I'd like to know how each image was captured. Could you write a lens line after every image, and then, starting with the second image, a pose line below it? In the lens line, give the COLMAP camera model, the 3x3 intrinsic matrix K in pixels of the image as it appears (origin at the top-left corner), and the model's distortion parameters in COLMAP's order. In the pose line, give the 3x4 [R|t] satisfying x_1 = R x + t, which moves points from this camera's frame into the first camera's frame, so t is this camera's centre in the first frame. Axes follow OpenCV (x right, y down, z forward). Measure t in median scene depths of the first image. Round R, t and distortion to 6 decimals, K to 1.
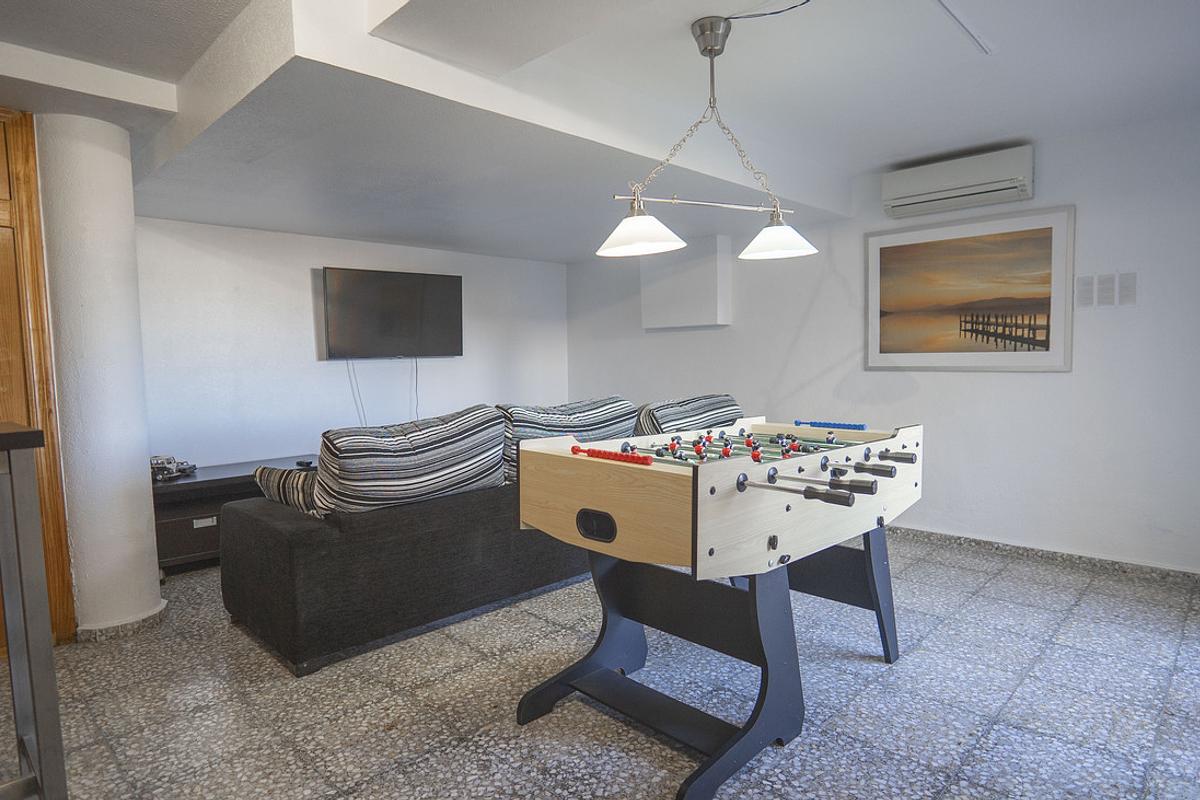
lens RADIAL K [[684.5, 0, 610.7], [0, 684.5, 408.5], [0, 0, 1]] dist [-0.034683, 0.012125]
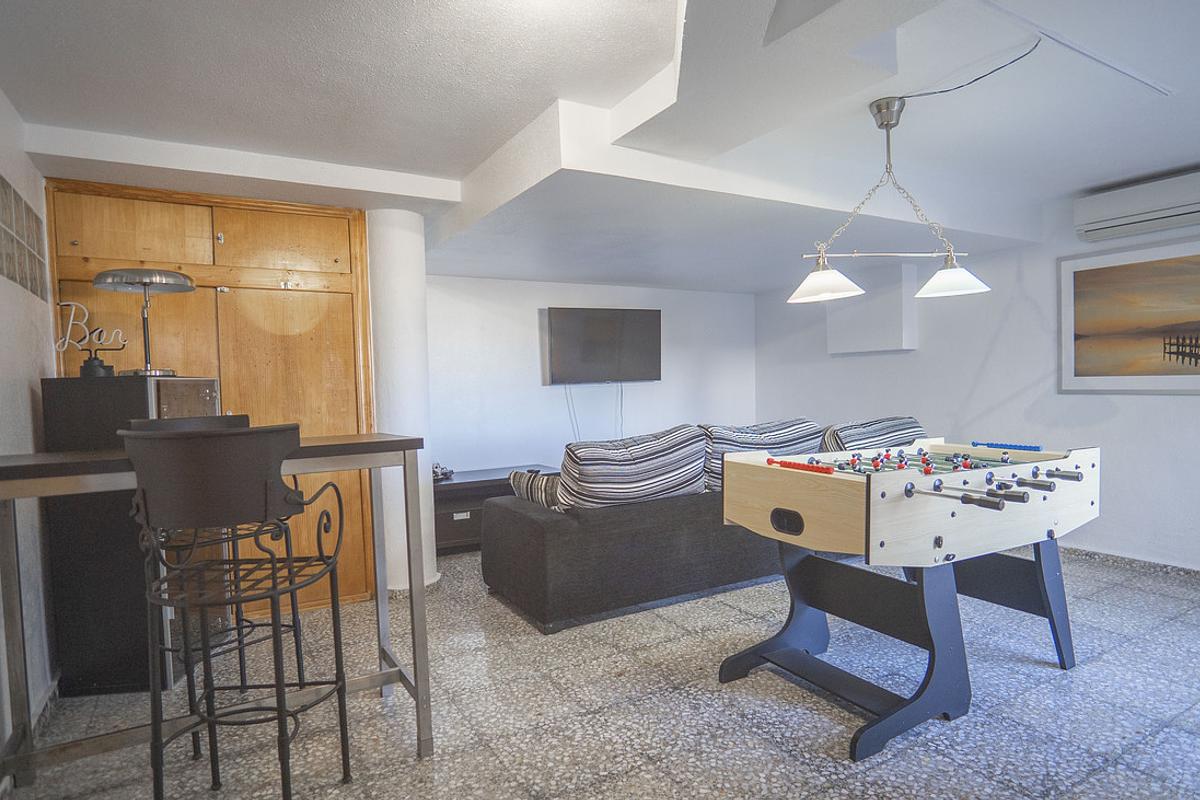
lens RADIAL K [[684.5, 0, 610.7], [0, 684.5, 408.5], [0, 0, 1]] dist [-0.034683, 0.012125]
pose [[0.965508, 0.004374, -0.260336, -0.006314], [-0.011664, 0.999582, -0.026462, -0.000035], [0.260112, 0.028586, 0.965155, -0.224648]]
